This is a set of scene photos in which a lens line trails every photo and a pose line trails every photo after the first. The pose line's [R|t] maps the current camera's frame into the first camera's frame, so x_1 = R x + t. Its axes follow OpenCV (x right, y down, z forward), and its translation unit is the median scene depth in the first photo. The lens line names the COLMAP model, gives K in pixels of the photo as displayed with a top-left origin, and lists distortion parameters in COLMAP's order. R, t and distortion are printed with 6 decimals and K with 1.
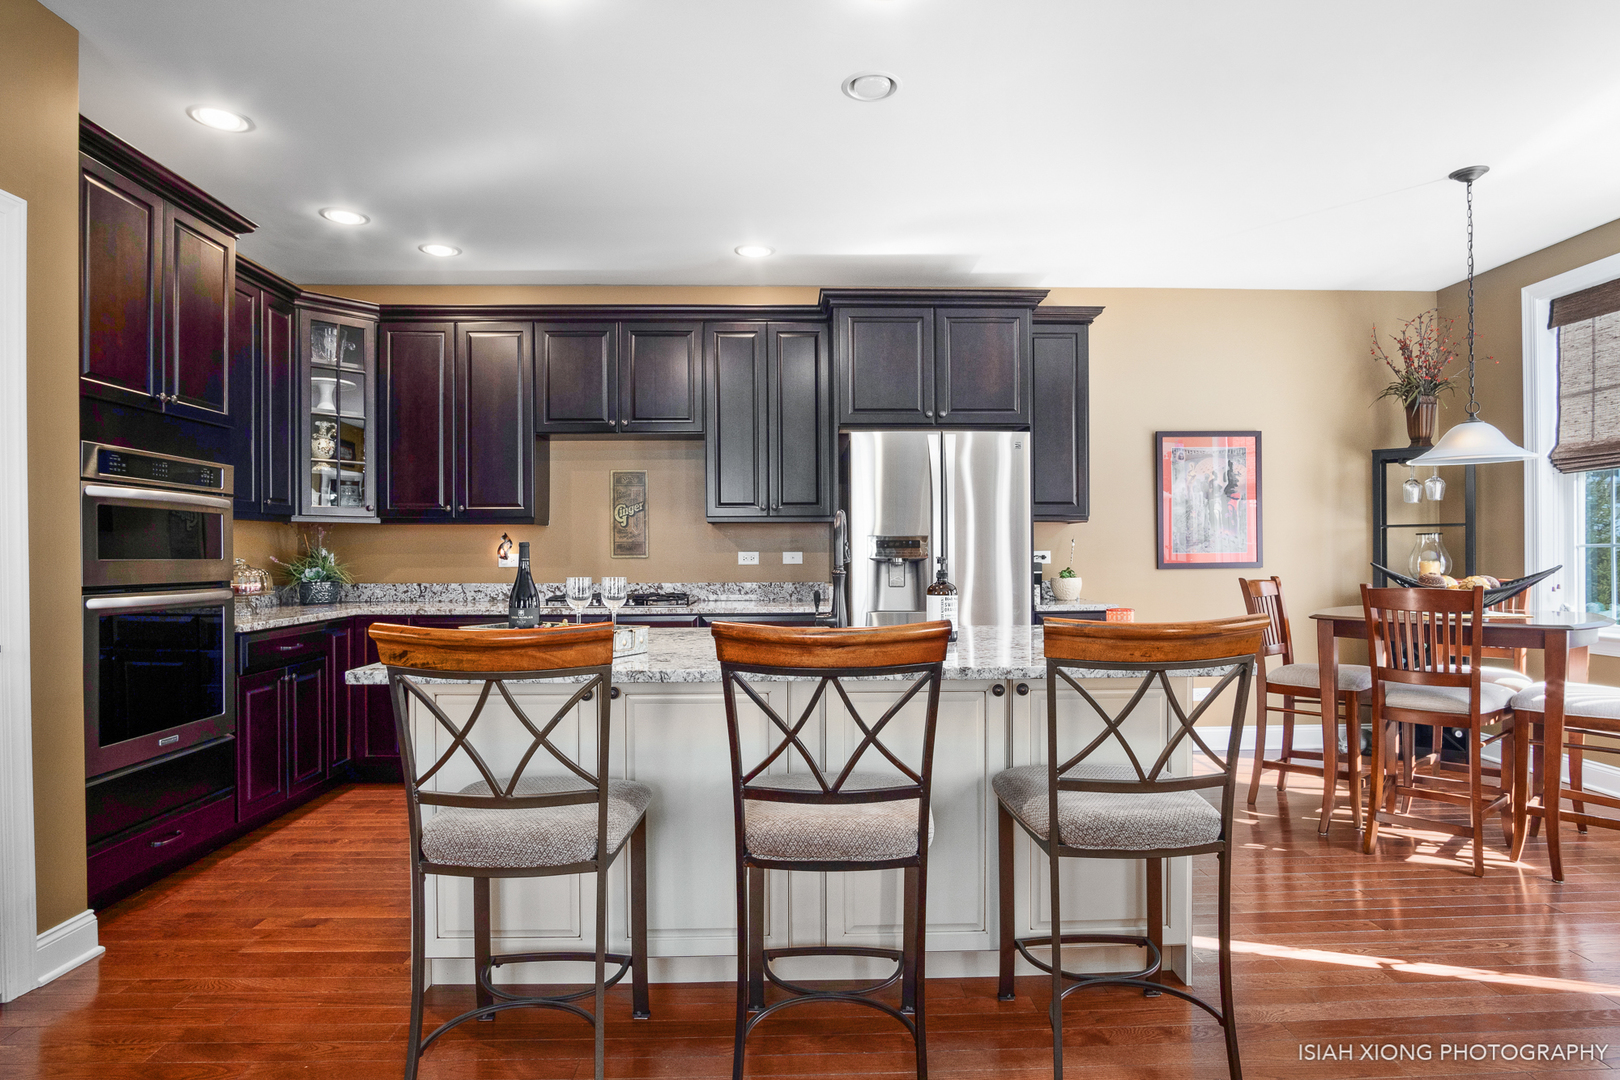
lens RADIAL K [[882.6, 0, 813.0], [0, 882.6, 555.4], [0, 0, 1]] dist [-0.027269, 0.003742]
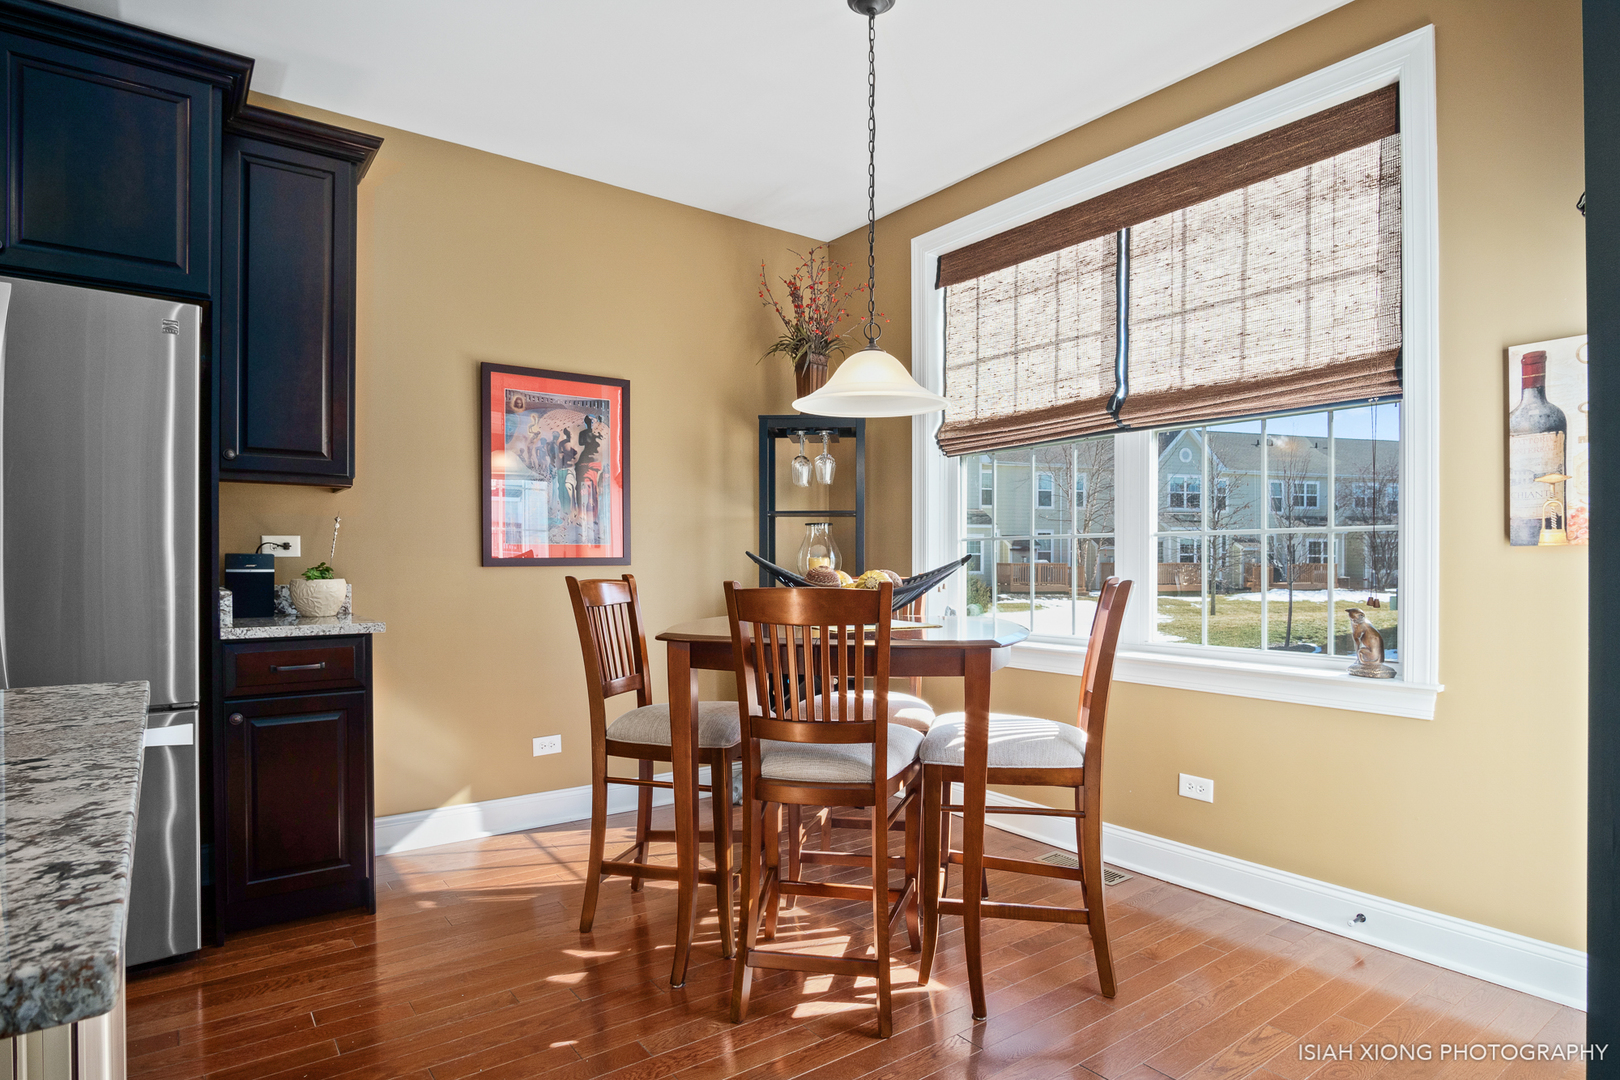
lens RADIAL K [[882.6, 0, 807.4], [0, 882.6, 548.7], [0, 0, 1]] dist [-0.027269, 0.003742]
pose [[0.822779, 0.015308, 0.568155, 0.261899], [-0.003188, 0.999746, -0.022320, 0.019139], [-0.568353, 0.016553, 0.822619, 0.373187]]
